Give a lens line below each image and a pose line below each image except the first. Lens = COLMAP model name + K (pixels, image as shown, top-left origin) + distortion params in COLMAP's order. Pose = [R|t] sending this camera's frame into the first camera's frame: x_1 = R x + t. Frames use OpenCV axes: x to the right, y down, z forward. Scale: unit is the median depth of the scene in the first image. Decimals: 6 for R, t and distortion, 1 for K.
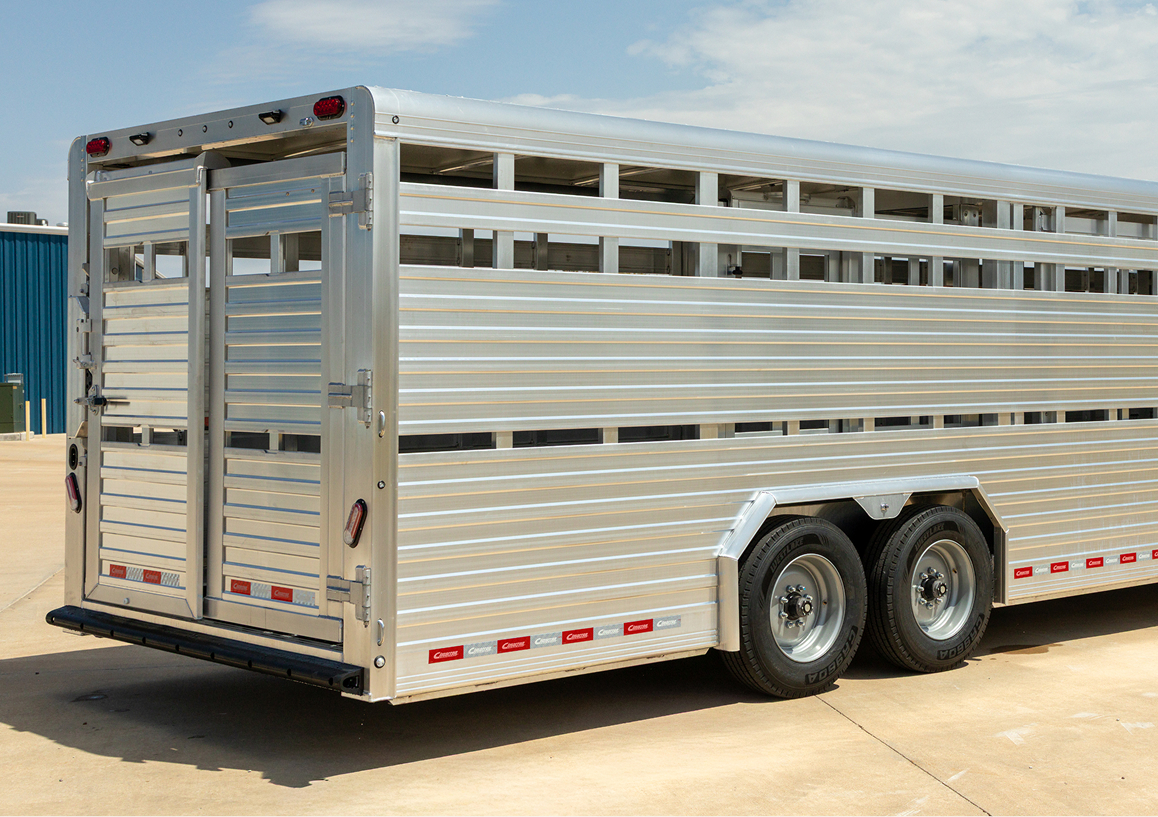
lens RADIAL K [[1770.1, 0, 579.0], [0, 1770.1, 408.5], [0, 0, 1]] dist [0.296139, -0.000948]
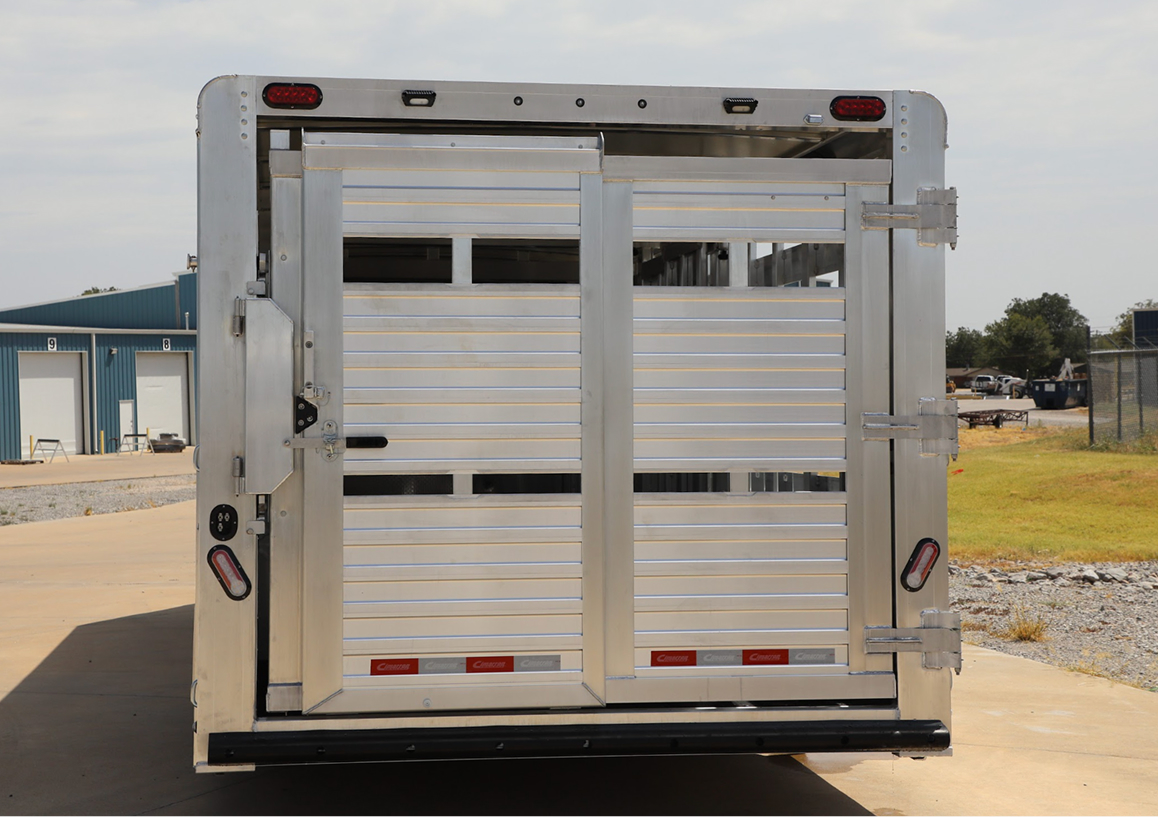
lens RADIAL K [[1770.1, 0, 579.0], [0, 1770.1, 408.5], [0, 0, 1]] dist [0.296139, -0.000948]
pose [[0.584120, -0.012603, 0.811569, -0.867003], [0.017239, 0.999847, 0.003119, -0.019944], [-0.811484, 0.012169, 0.584248, 0.532128]]
